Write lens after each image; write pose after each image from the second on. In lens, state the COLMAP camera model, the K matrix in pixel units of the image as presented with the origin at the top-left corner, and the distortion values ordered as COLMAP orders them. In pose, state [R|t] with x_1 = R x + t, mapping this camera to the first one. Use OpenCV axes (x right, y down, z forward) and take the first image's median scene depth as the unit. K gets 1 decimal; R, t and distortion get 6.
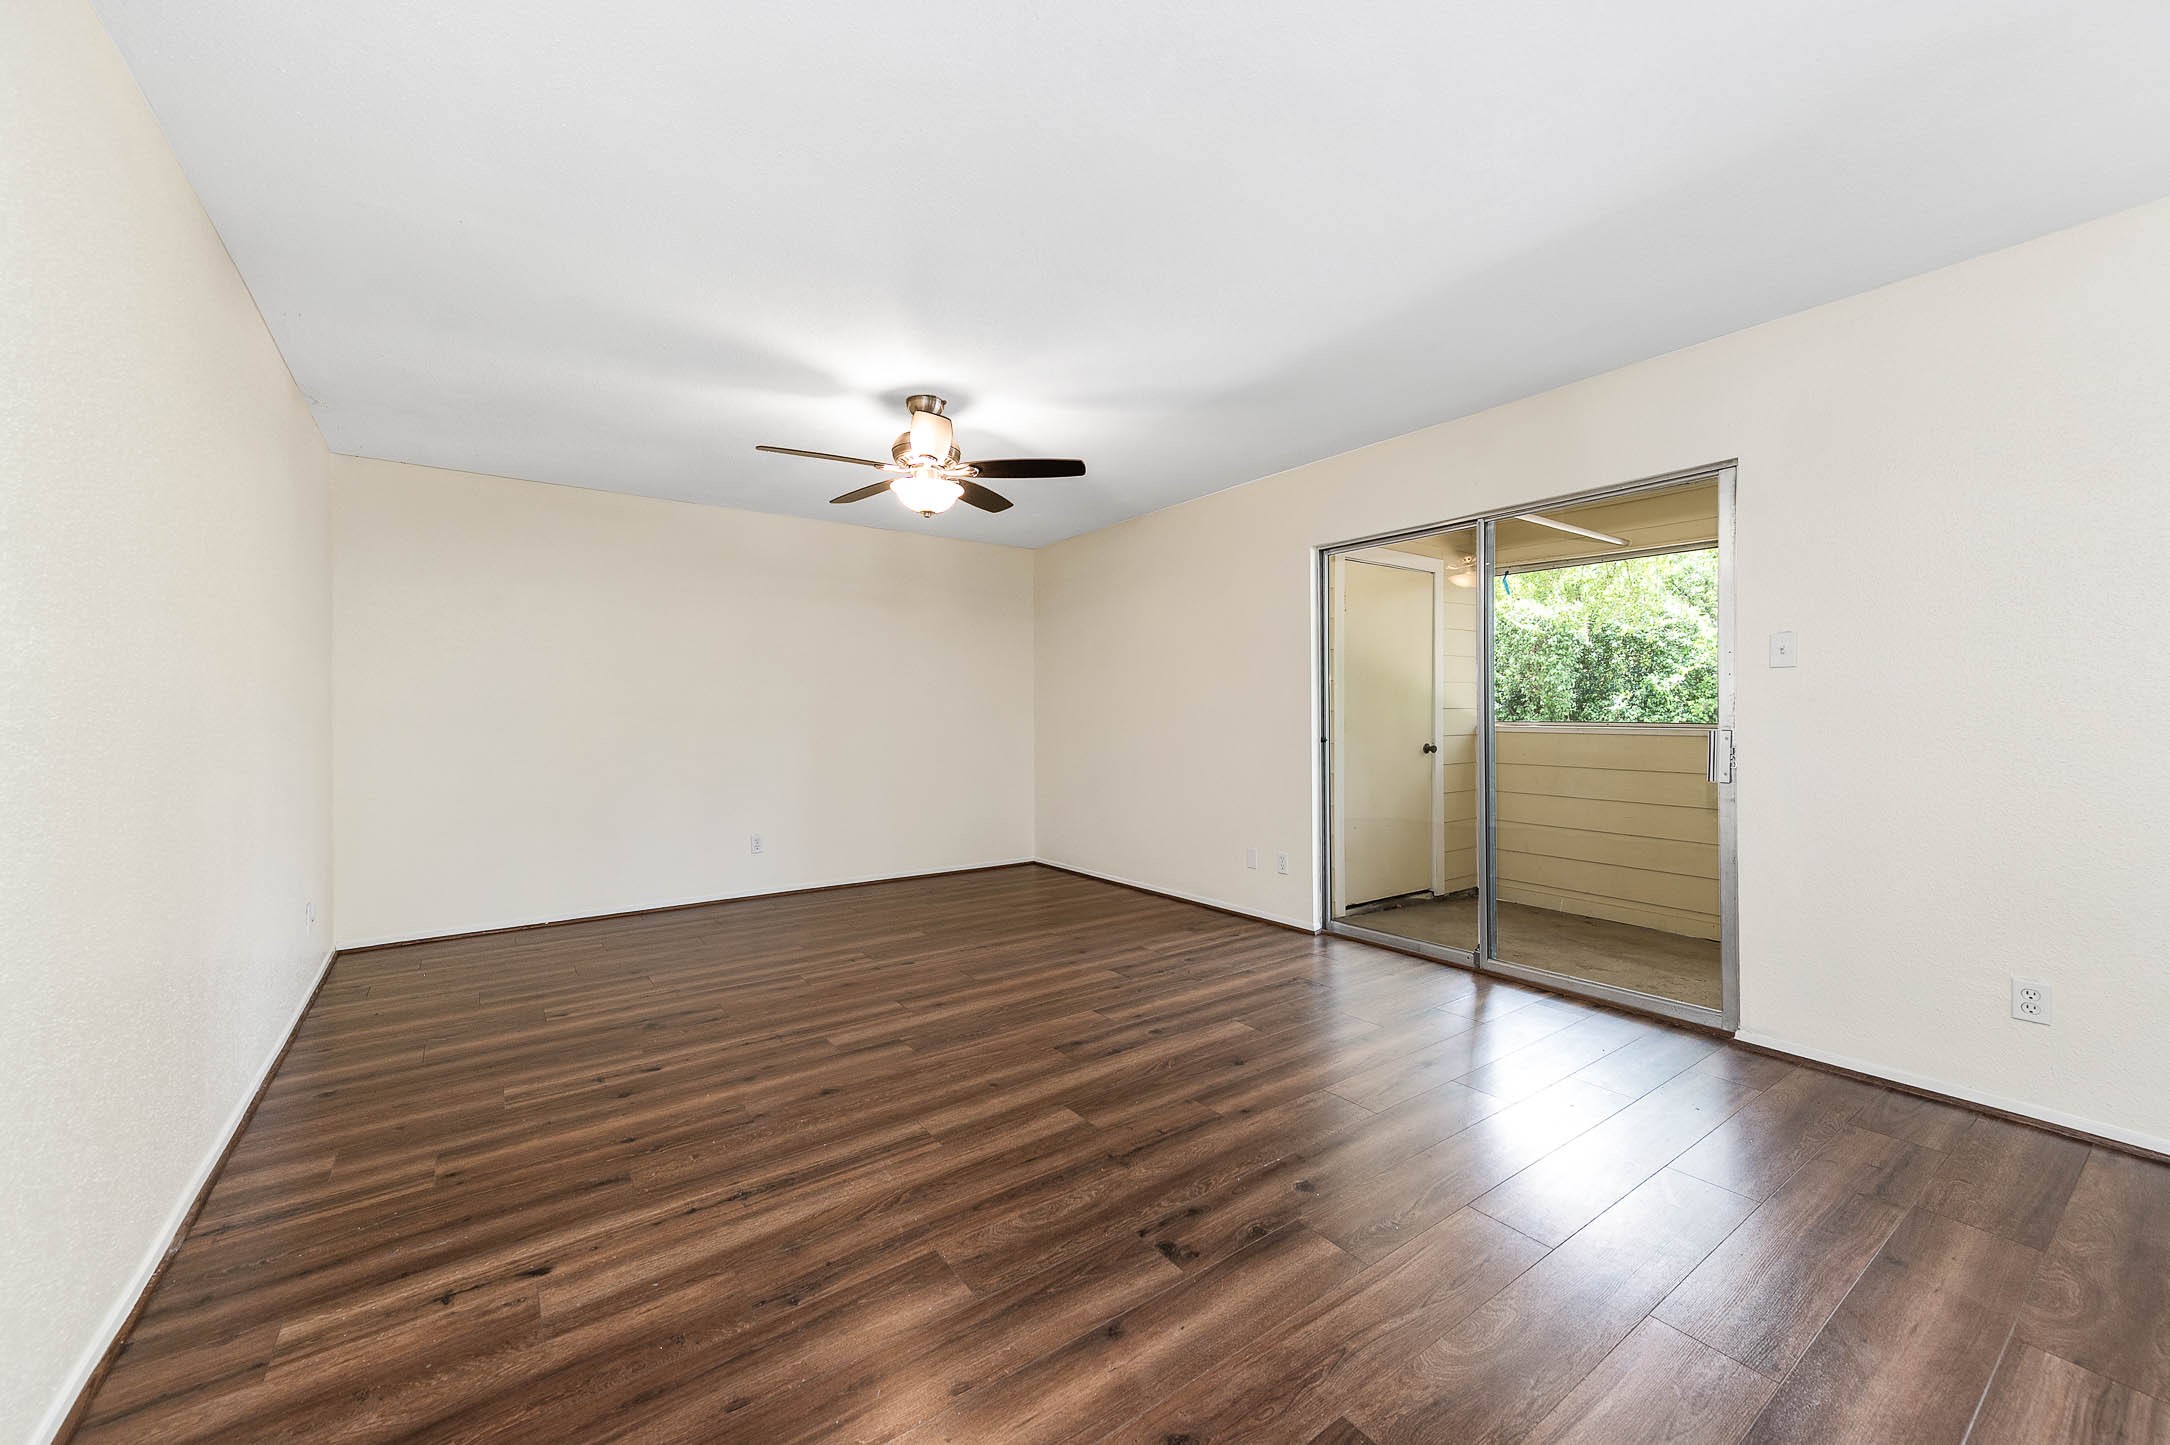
lens RADIAL K [[832.0, 0, 1085.0], [0, 832.0, 722.5], [0, 0, 1]] dist [0.015900, 0.000038]
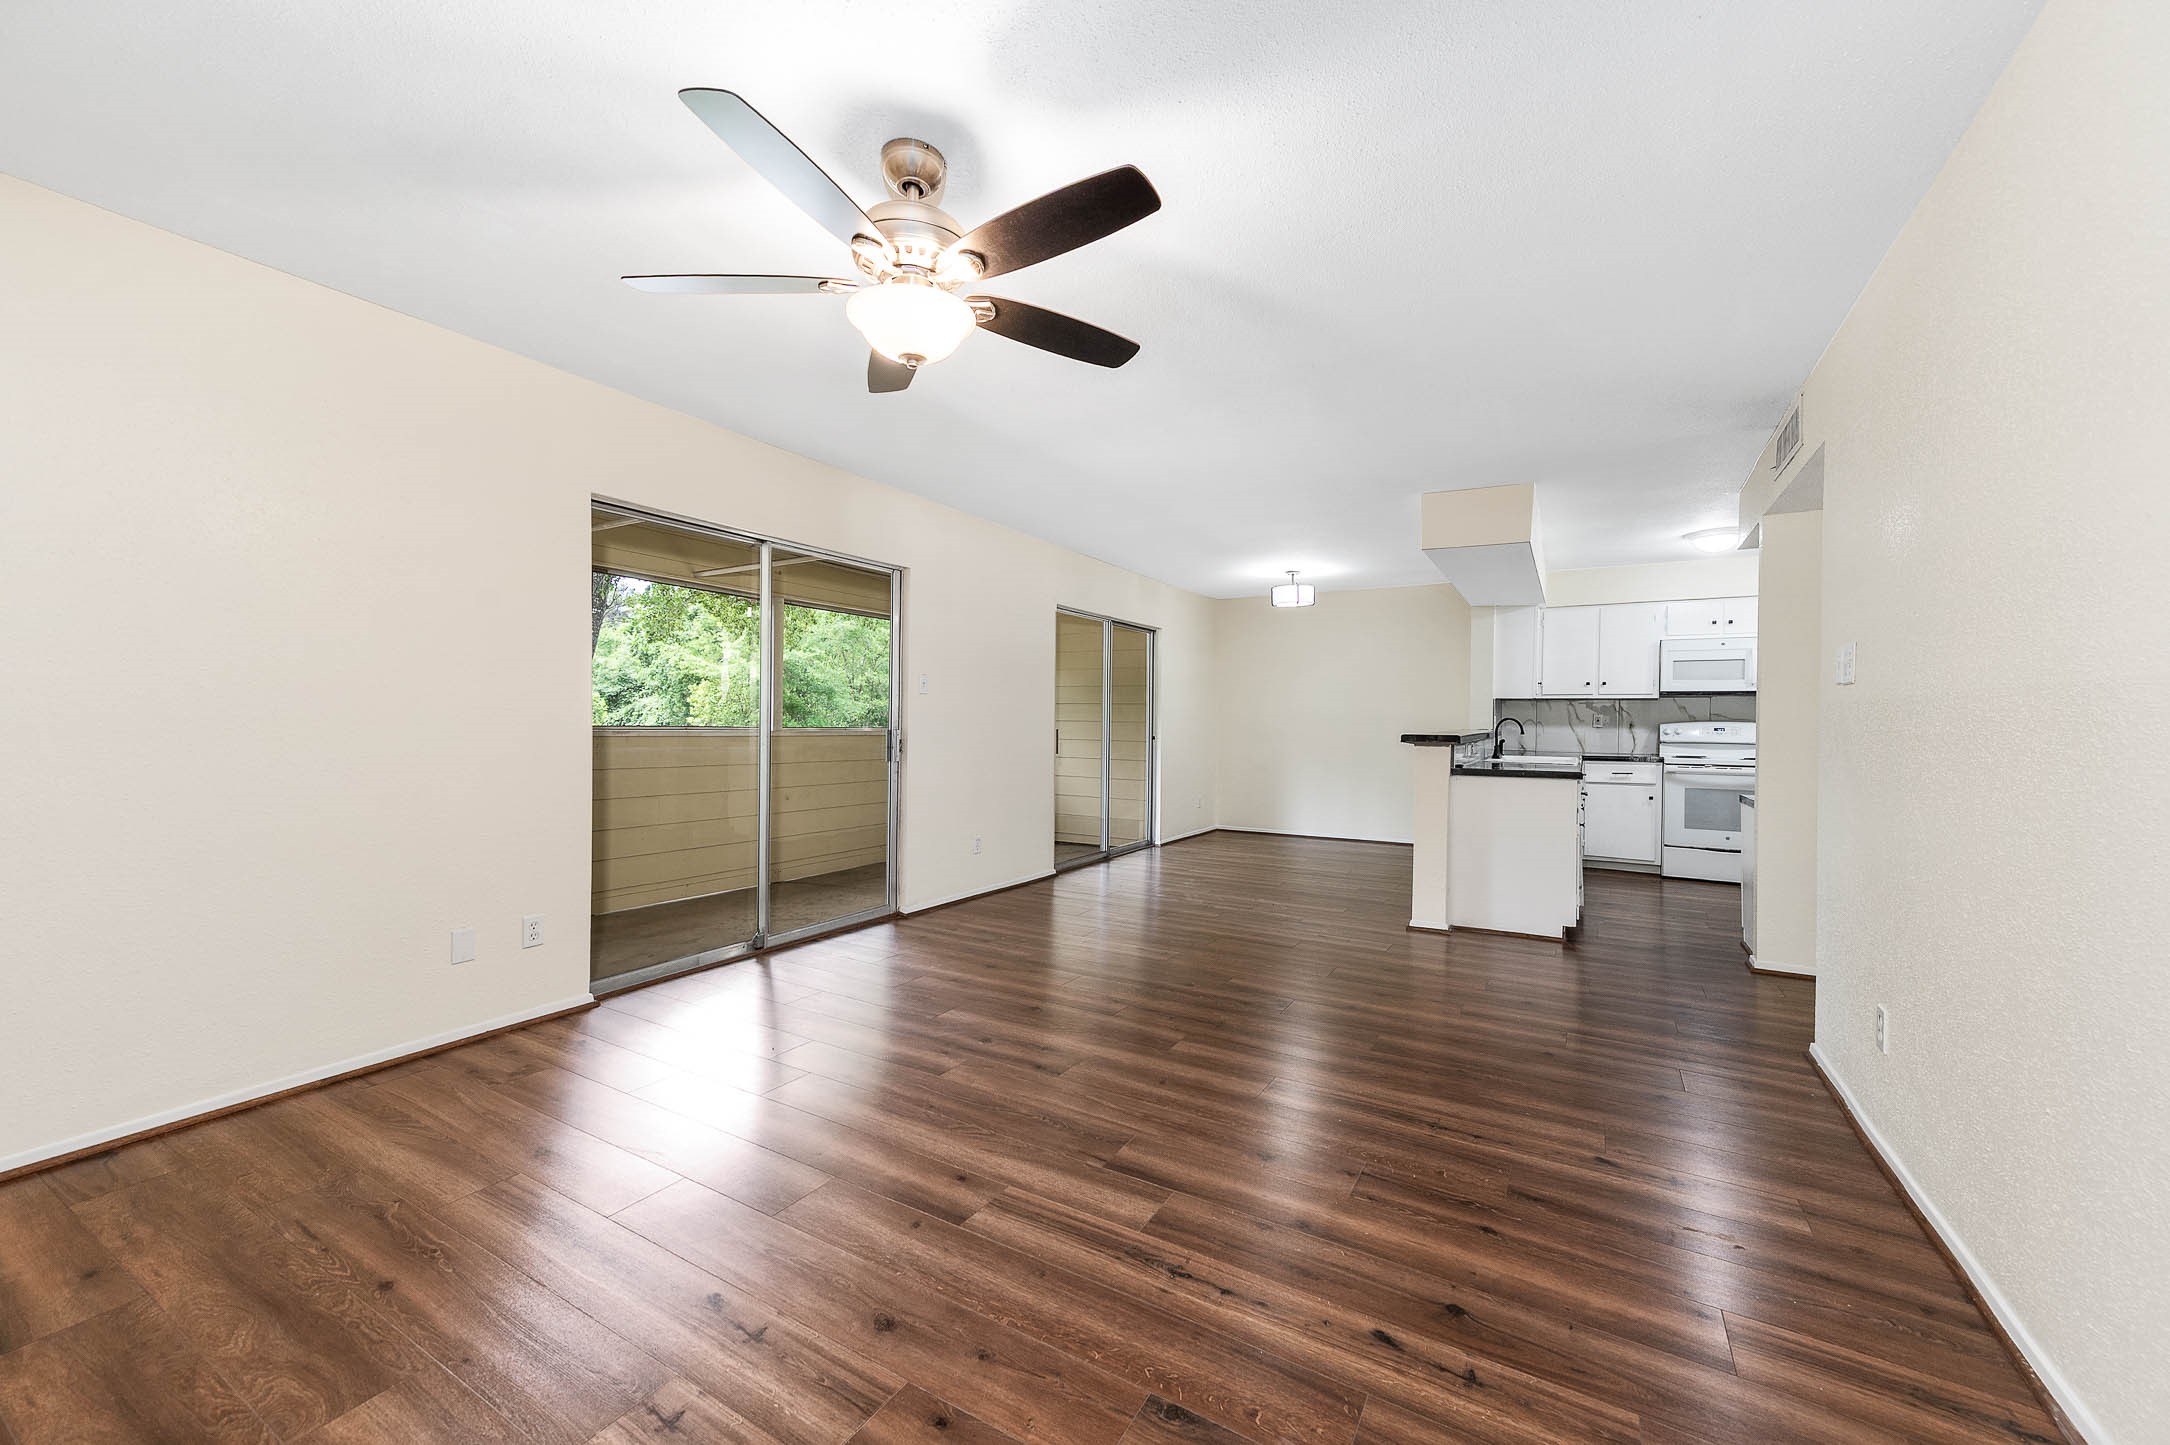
lens RADIAL K [[832.0, 0, 1085.0], [0, 832.0, 722.5], [0, 0, 1]] dist [0.015900, 0.000038]
pose [[-0.385873, -0.001705, 0.922550, -1.146239], [0.001649, 0.999995, 0.002538, -0.010970], [-0.922551, 0.002501, -0.385868, 1.672426]]
